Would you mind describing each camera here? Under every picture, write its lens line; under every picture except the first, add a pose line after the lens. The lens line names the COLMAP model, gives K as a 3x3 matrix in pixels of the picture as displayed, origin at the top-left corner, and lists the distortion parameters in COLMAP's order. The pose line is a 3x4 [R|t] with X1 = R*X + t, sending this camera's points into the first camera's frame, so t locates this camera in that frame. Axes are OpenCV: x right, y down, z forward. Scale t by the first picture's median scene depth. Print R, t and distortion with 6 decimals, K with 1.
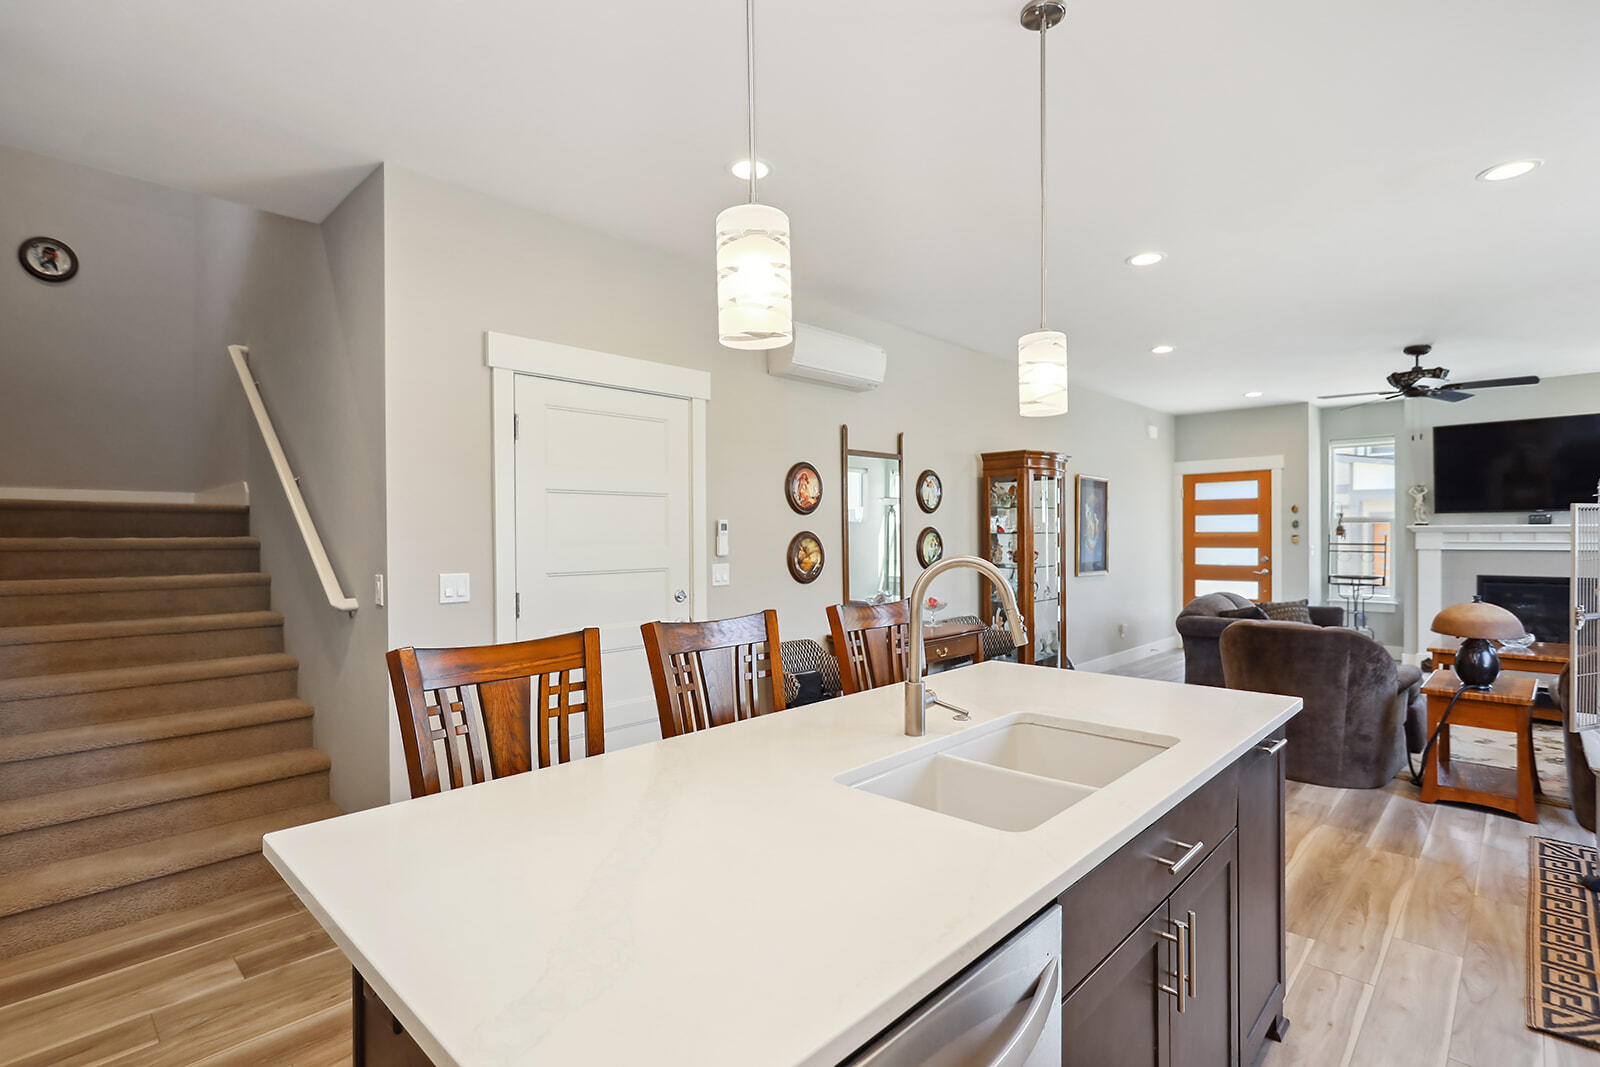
lens RADIAL K [[761.4, 0, 803.6], [0, 761.4, 534.8], [0, 0, 1]] dist [-0.003065, -0.000709]
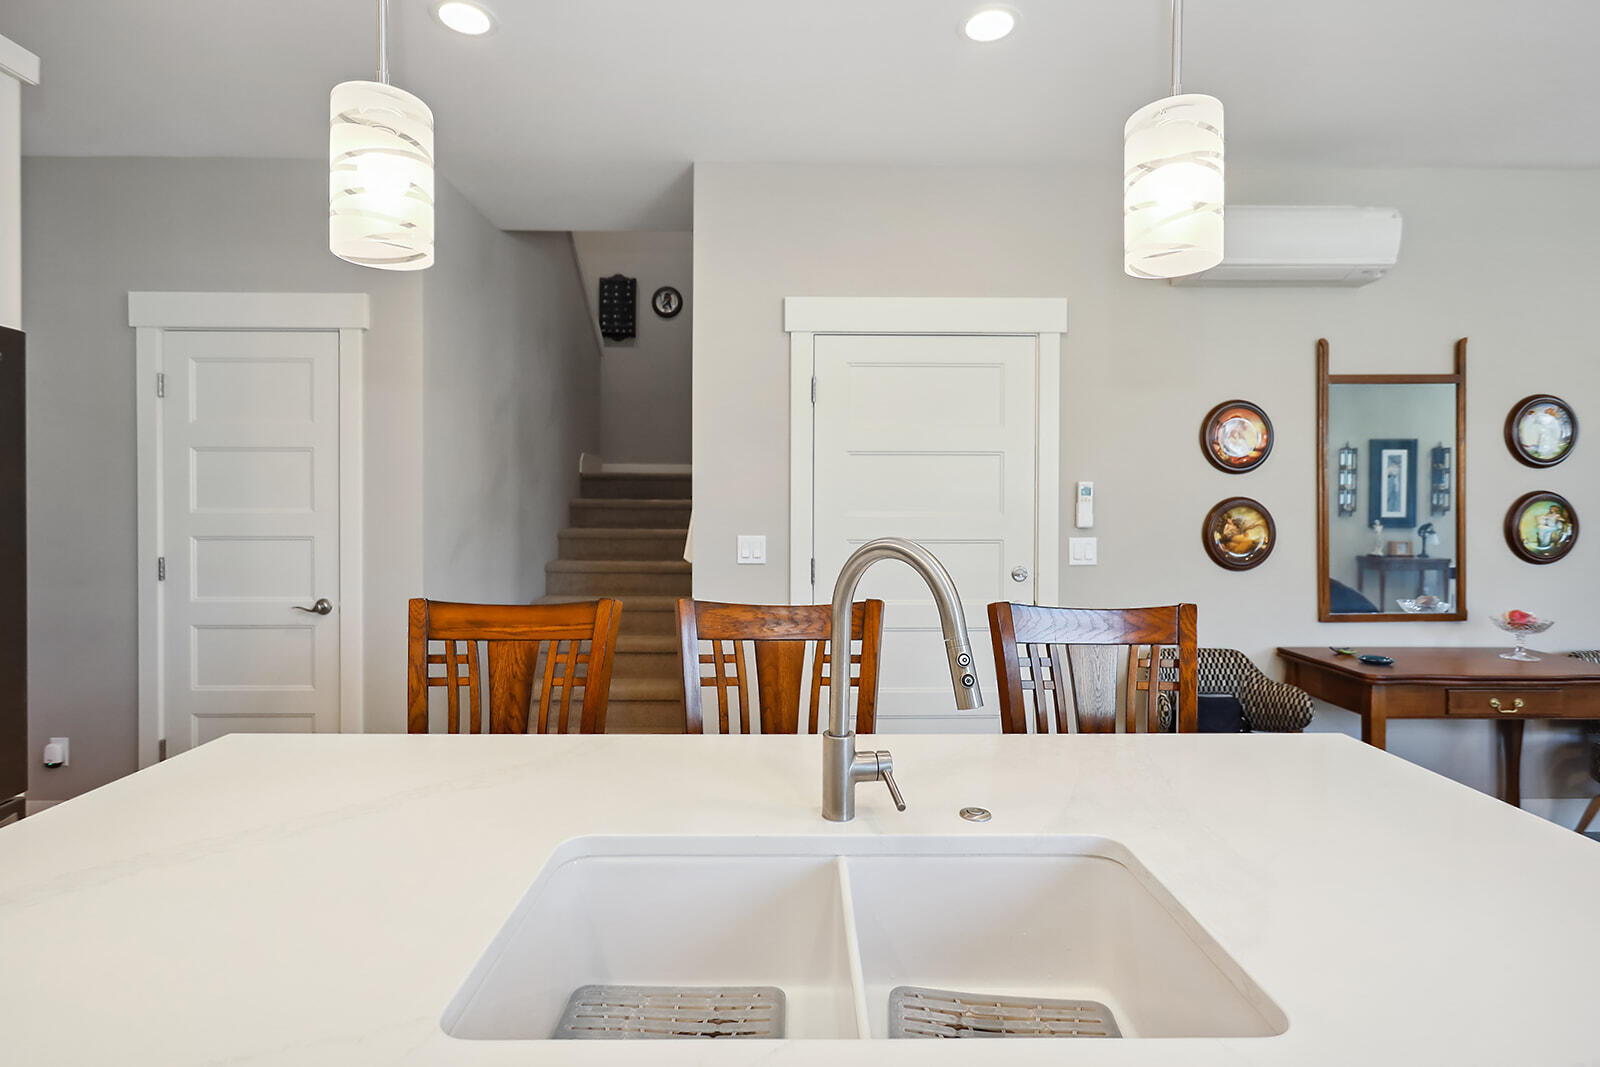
lens RADIAL K [[761.4, 0, 806.7], [0, 761.4, 510.9], [0, 0, 1]] dist [-0.003065, -0.000709]
pose [[0.701250, 0.016957, -0.712713, 0.252107], [-0.007322, 0.999836, 0.016584, -0.000714], [0.712878, -0.006411, 0.701259, 0.237832]]
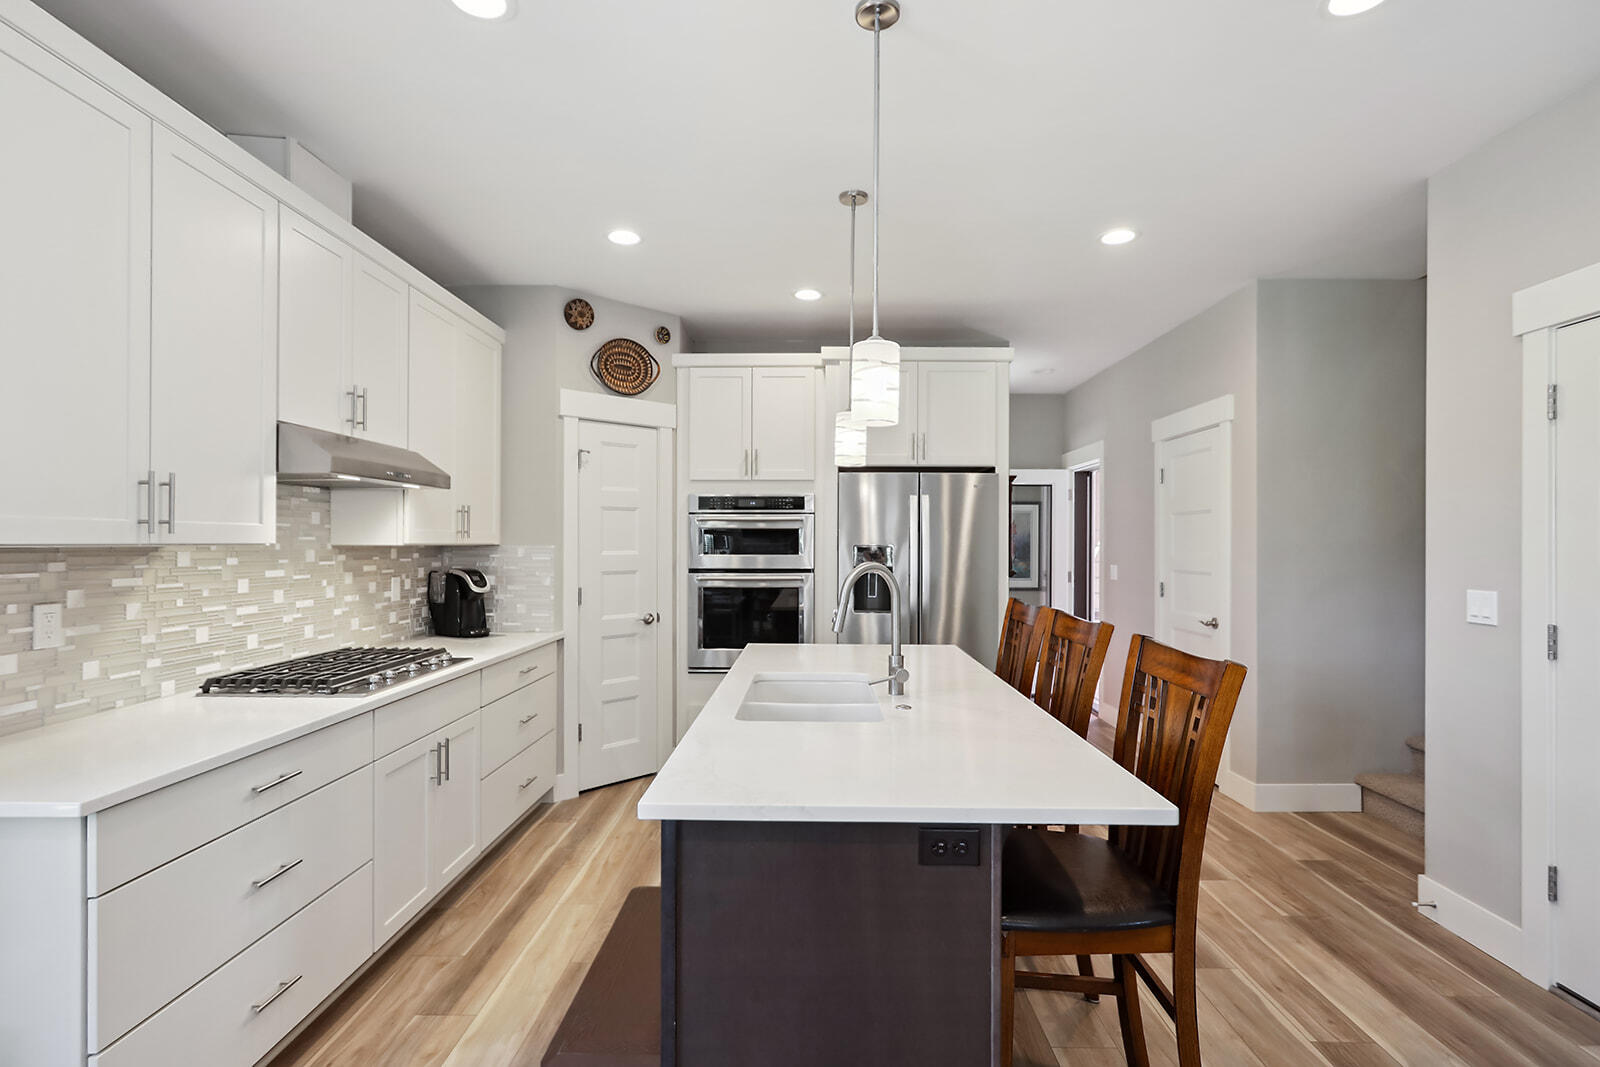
lens RADIAL K [[761.4, 0, 800.3], [0, 761.4, 539.4], [0, 0, 1]] dist [-0.003065, -0.000709]
pose [[-0.733495, 0.001443, -0.679693, 0.523280], [0.001499, 0.999999, 0.000506, -0.007070], [0.679693, -0.000648, -0.733496, 0.822234]]
